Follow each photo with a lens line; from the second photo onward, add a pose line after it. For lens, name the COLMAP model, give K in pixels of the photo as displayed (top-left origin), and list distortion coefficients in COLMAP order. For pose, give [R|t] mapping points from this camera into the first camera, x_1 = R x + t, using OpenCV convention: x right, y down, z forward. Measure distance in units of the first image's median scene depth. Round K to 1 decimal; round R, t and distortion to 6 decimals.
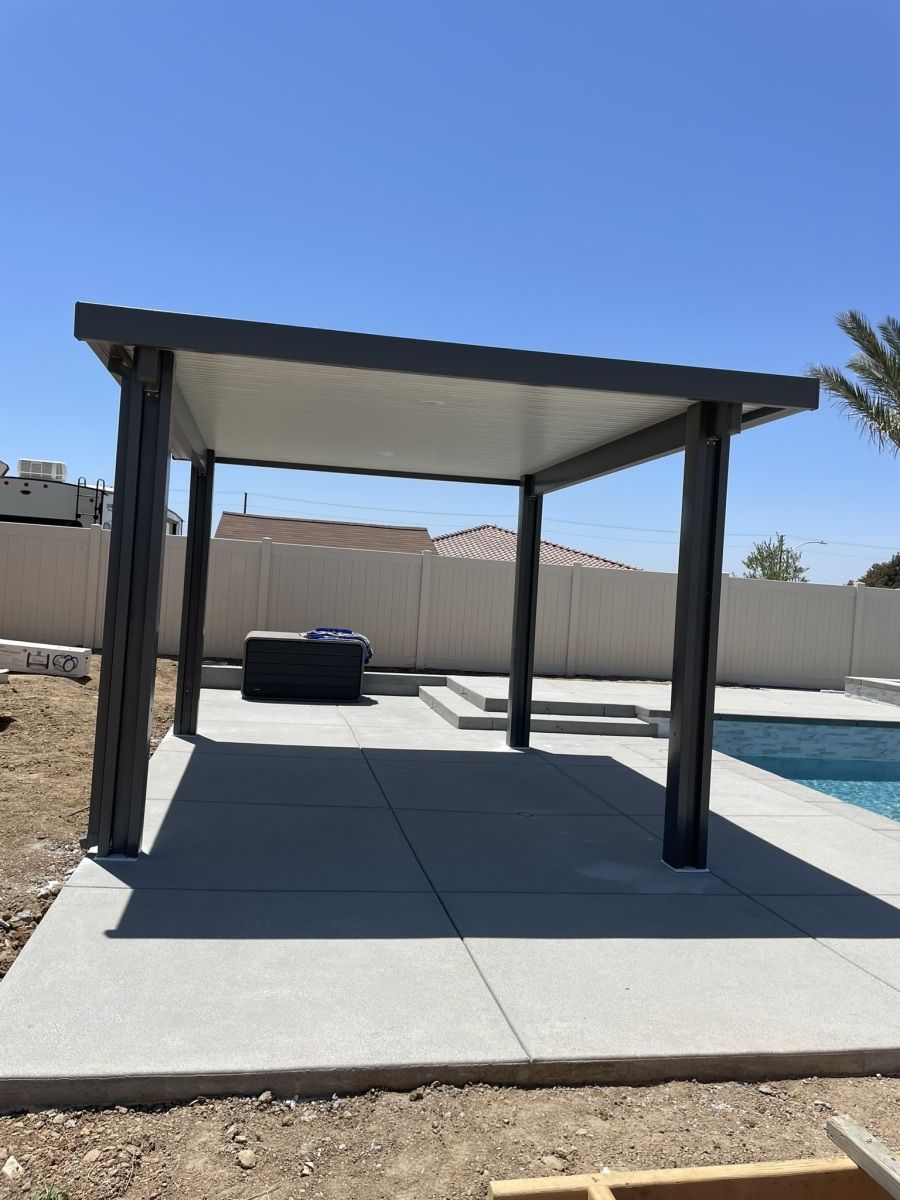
lens RADIAL K [[922.4, 0, 440.1], [0, 922.4, 593.6], [0, 0, 1]] dist [0.061697, -0.029595]
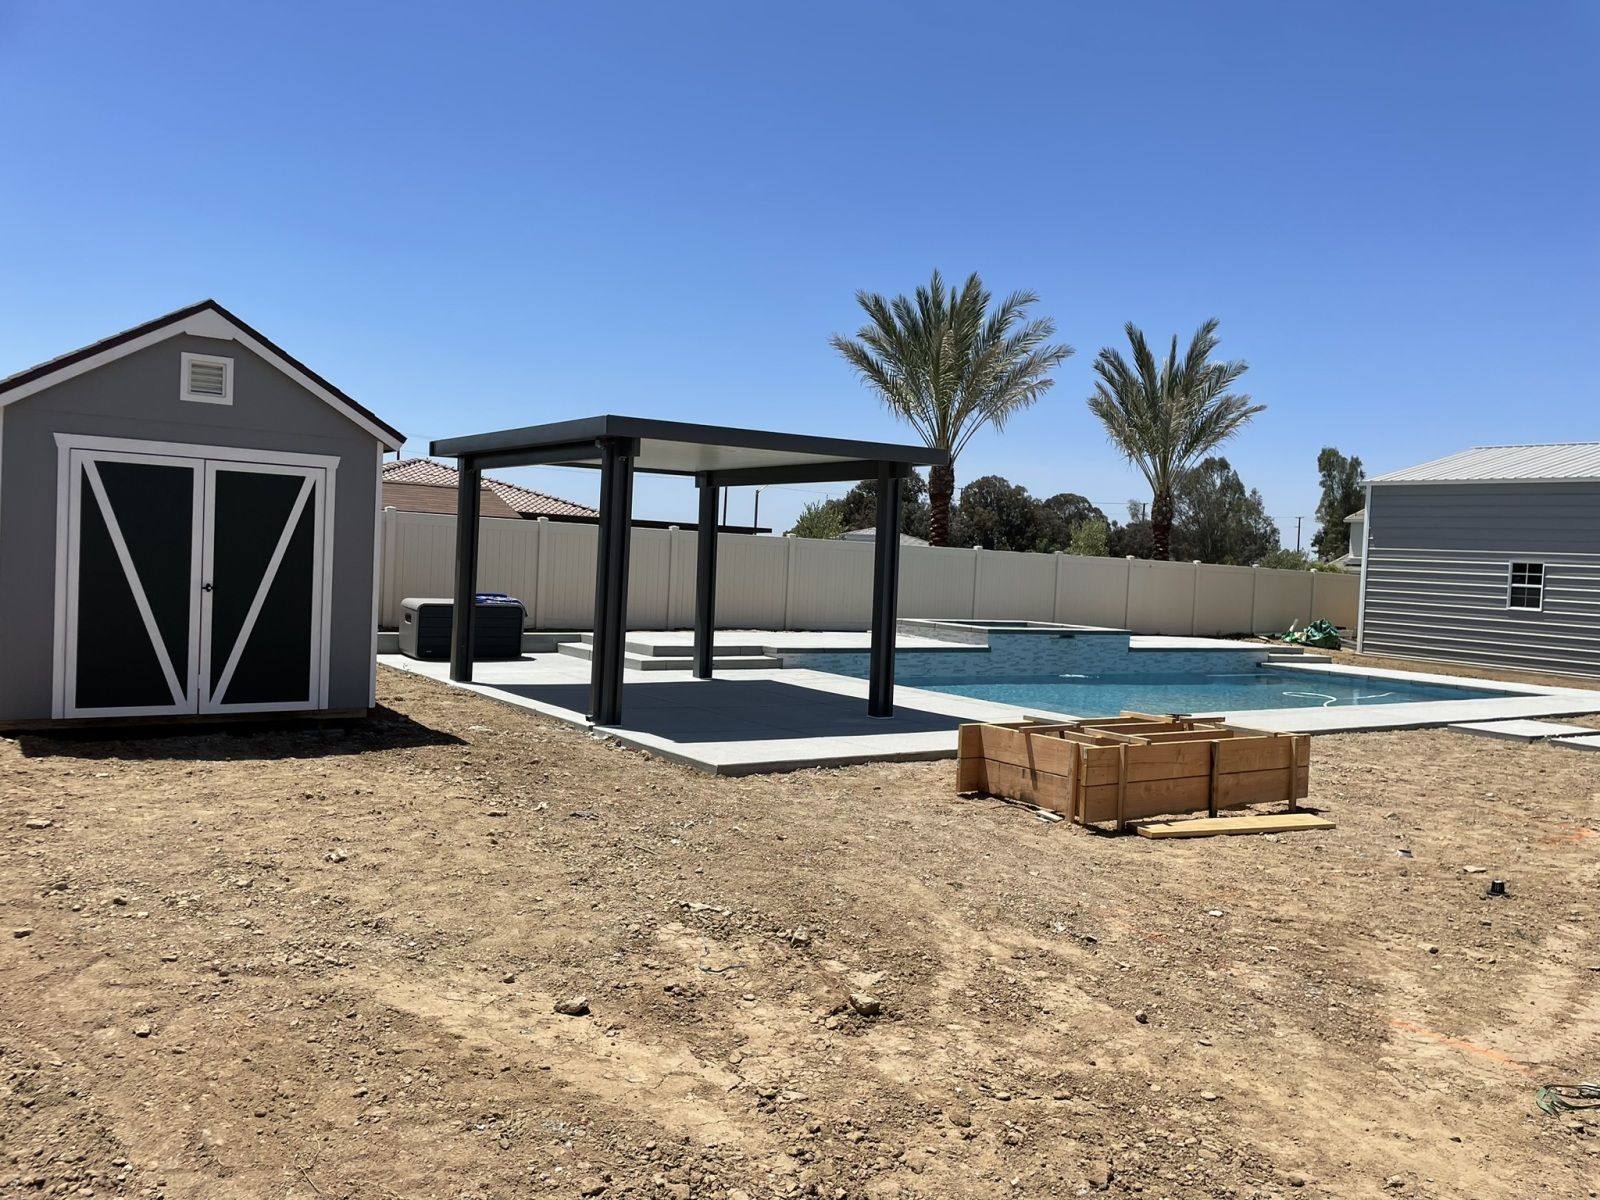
lens RADIAL K [[1229.9, 0, 826.4], [0, 1229.9, 618.5], [0, 0, 1]] dist [0.061697, -0.029595]
pose [[0.904147, -0.043821, 0.424968, -0.383644], [0.015428, 0.997426, 0.070027, -0.029738], [-0.426942, -0.056758, 0.902496, -0.499279]]
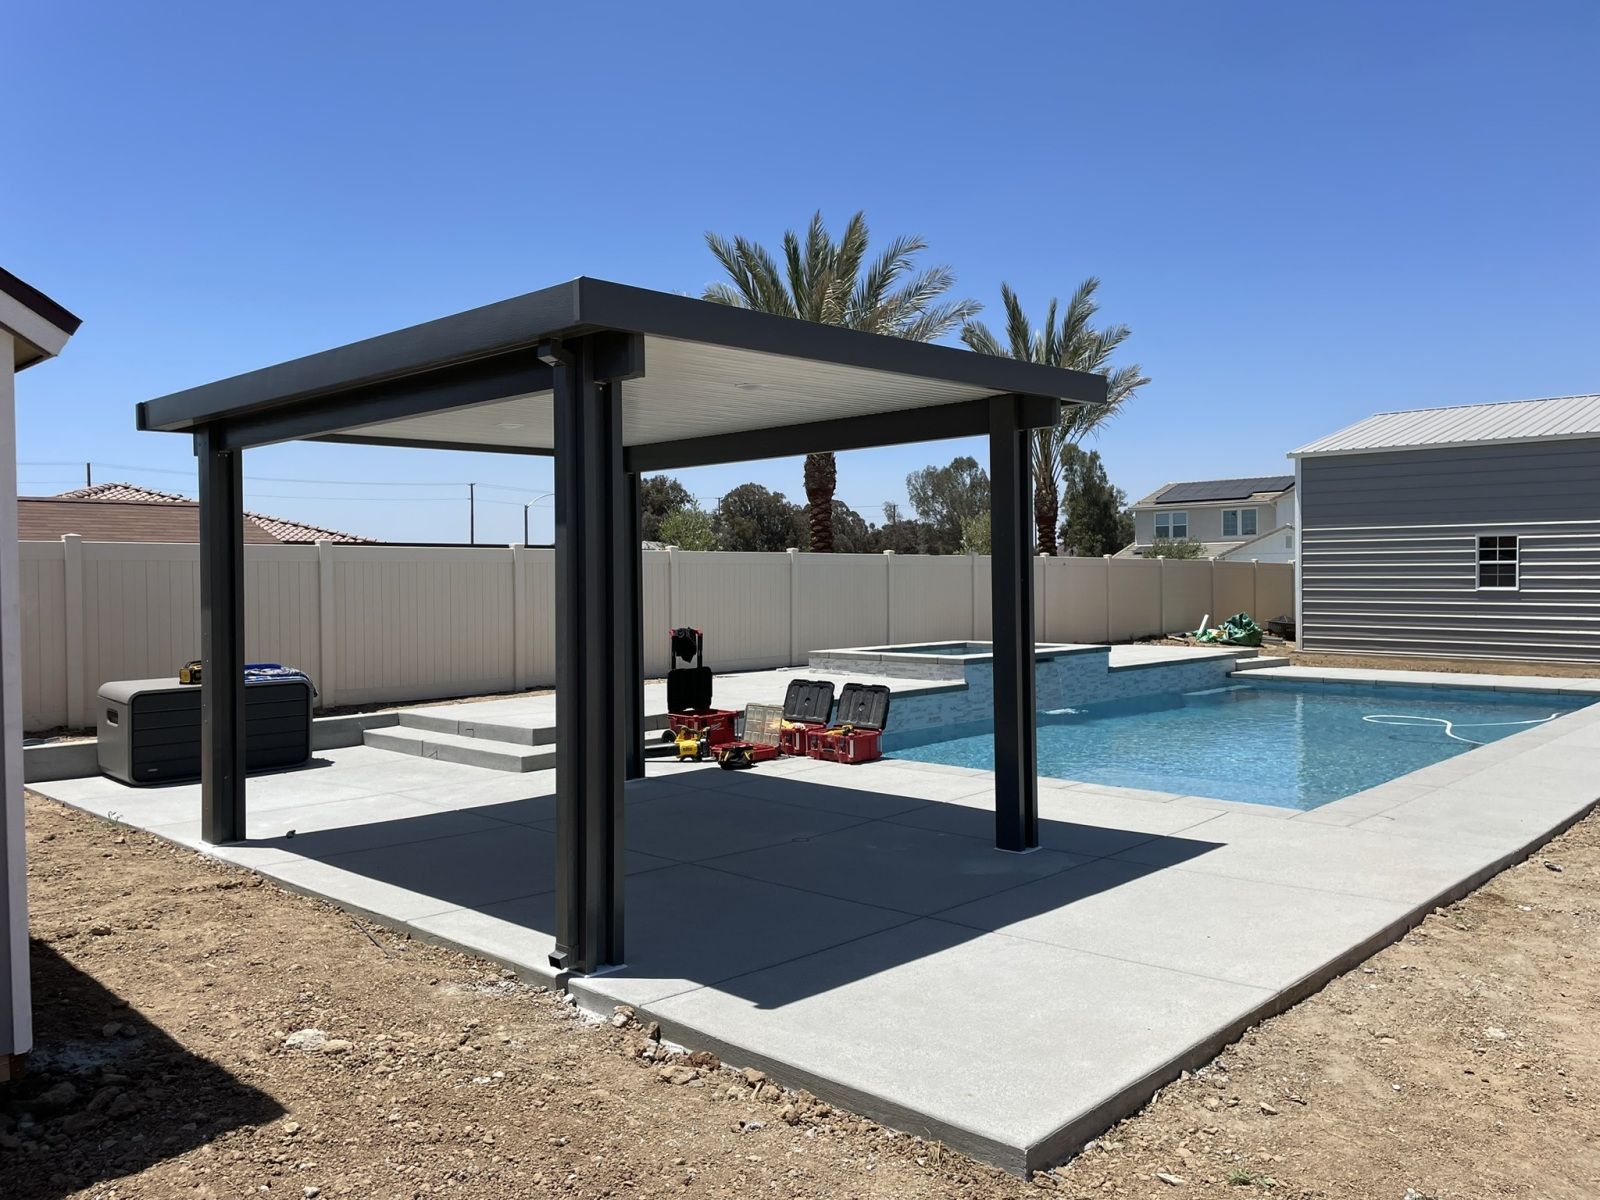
lens RADIAL K [[1229.9, 0, 800.9], [0, 1229.9, 609.0], [0, 0, 1]] dist [0.061697, -0.029595]
pose [[0.810011, -0.090511, 0.579388, -0.320981], [0.068175, 0.995852, 0.060258, -0.031218], [-0.582438, -0.009310, 0.812822, 0.017634]]
